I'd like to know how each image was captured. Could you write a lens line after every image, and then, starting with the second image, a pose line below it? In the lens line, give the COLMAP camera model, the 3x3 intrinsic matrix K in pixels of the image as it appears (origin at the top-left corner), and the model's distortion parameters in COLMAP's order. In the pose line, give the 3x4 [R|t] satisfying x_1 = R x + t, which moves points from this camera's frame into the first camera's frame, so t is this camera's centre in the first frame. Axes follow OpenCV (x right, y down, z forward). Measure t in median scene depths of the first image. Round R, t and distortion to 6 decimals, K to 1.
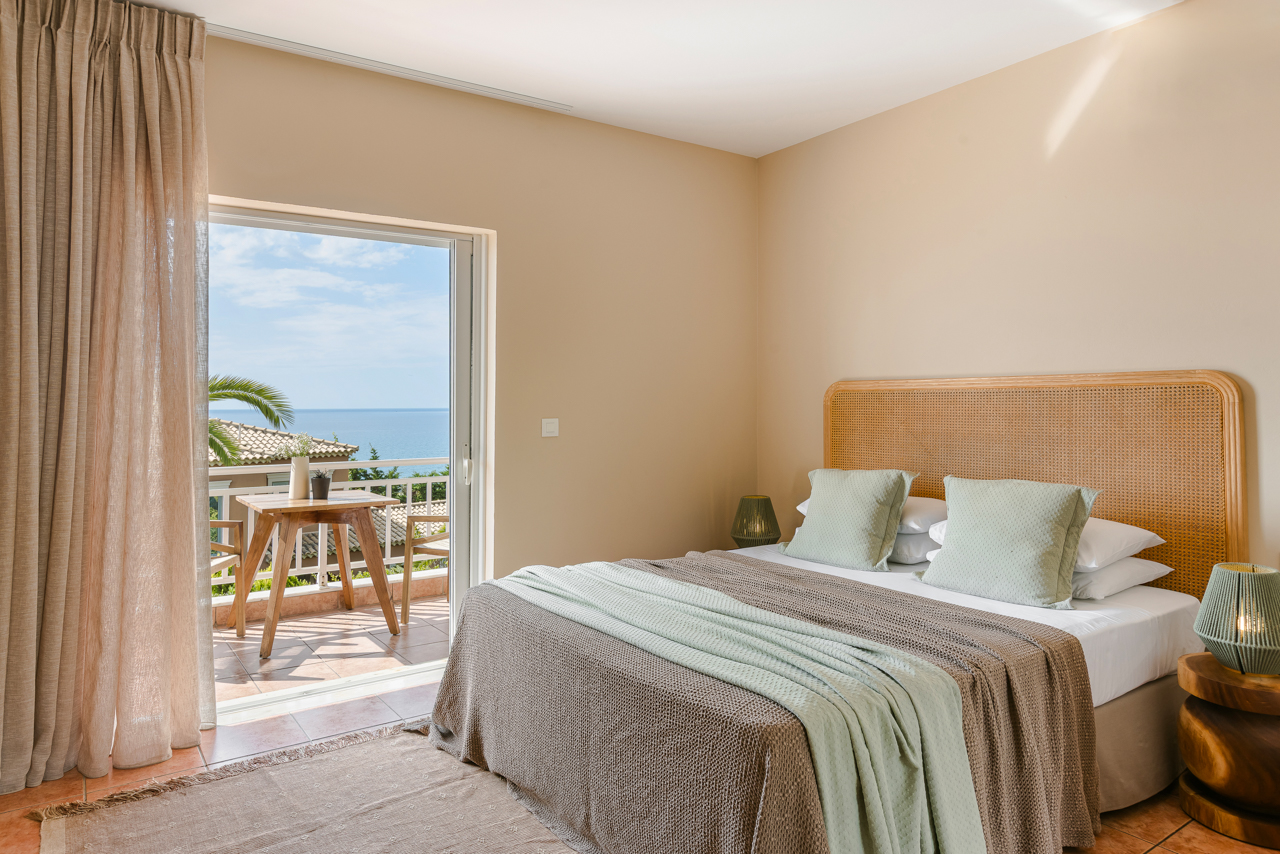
lens RADIAL K [[777.9, 0, 642.6], [0, 777.9, 386.9], [0, 0, 1]] dist [0.018384, -0.001434]
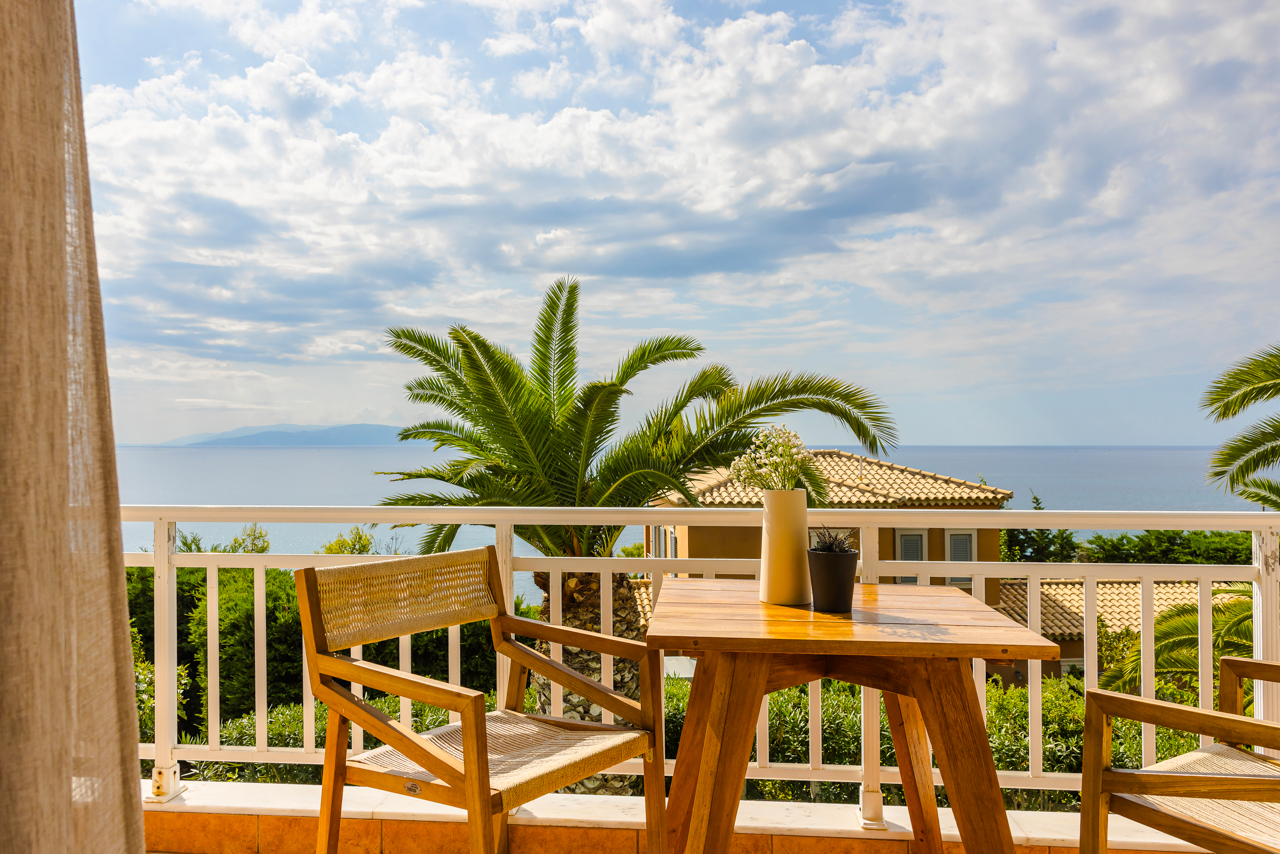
lens RADIAL K [[1044.6, 0, 640.0], [0, 1044.6, 427.0], [0, 0, 1]] dist [0.007334, 0.002074]
pose [[0.767887, -0.002185, -0.640582, -0.175460], [0.010370, 0.999906, 0.009021, 0.054888], [0.640502, -0.013571, 0.767837, 0.579047]]
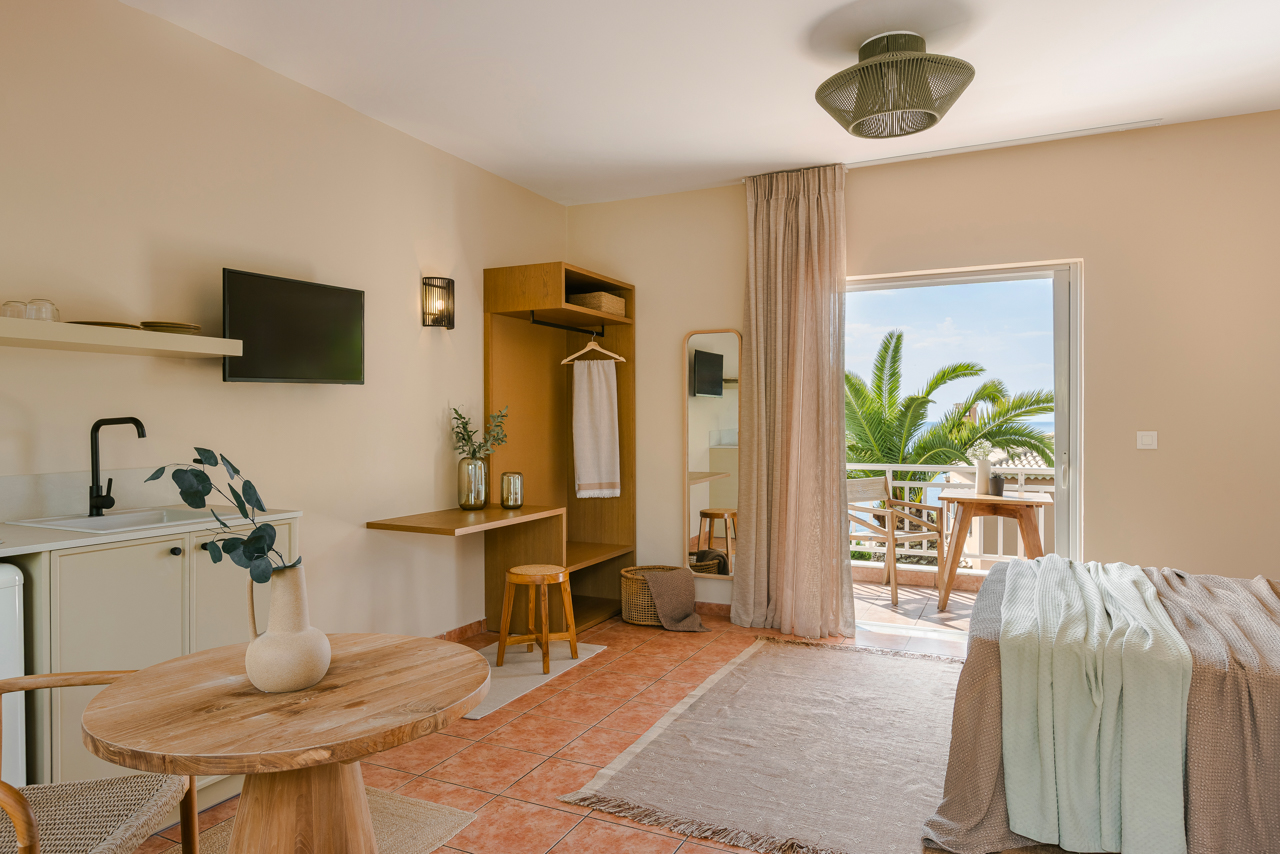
lens RADIAL K [[823.0, 0, 639.4], [0, 823.0, 461.1], [0, 0, 1]] dist [0.006491, 0.001211]
pose [[0.498301, 0.050424, -0.865537, 0.405342], [0.015419, 0.997634, 0.066997, -0.002720], [0.866867, -0.046731, 0.496344, -0.100185]]
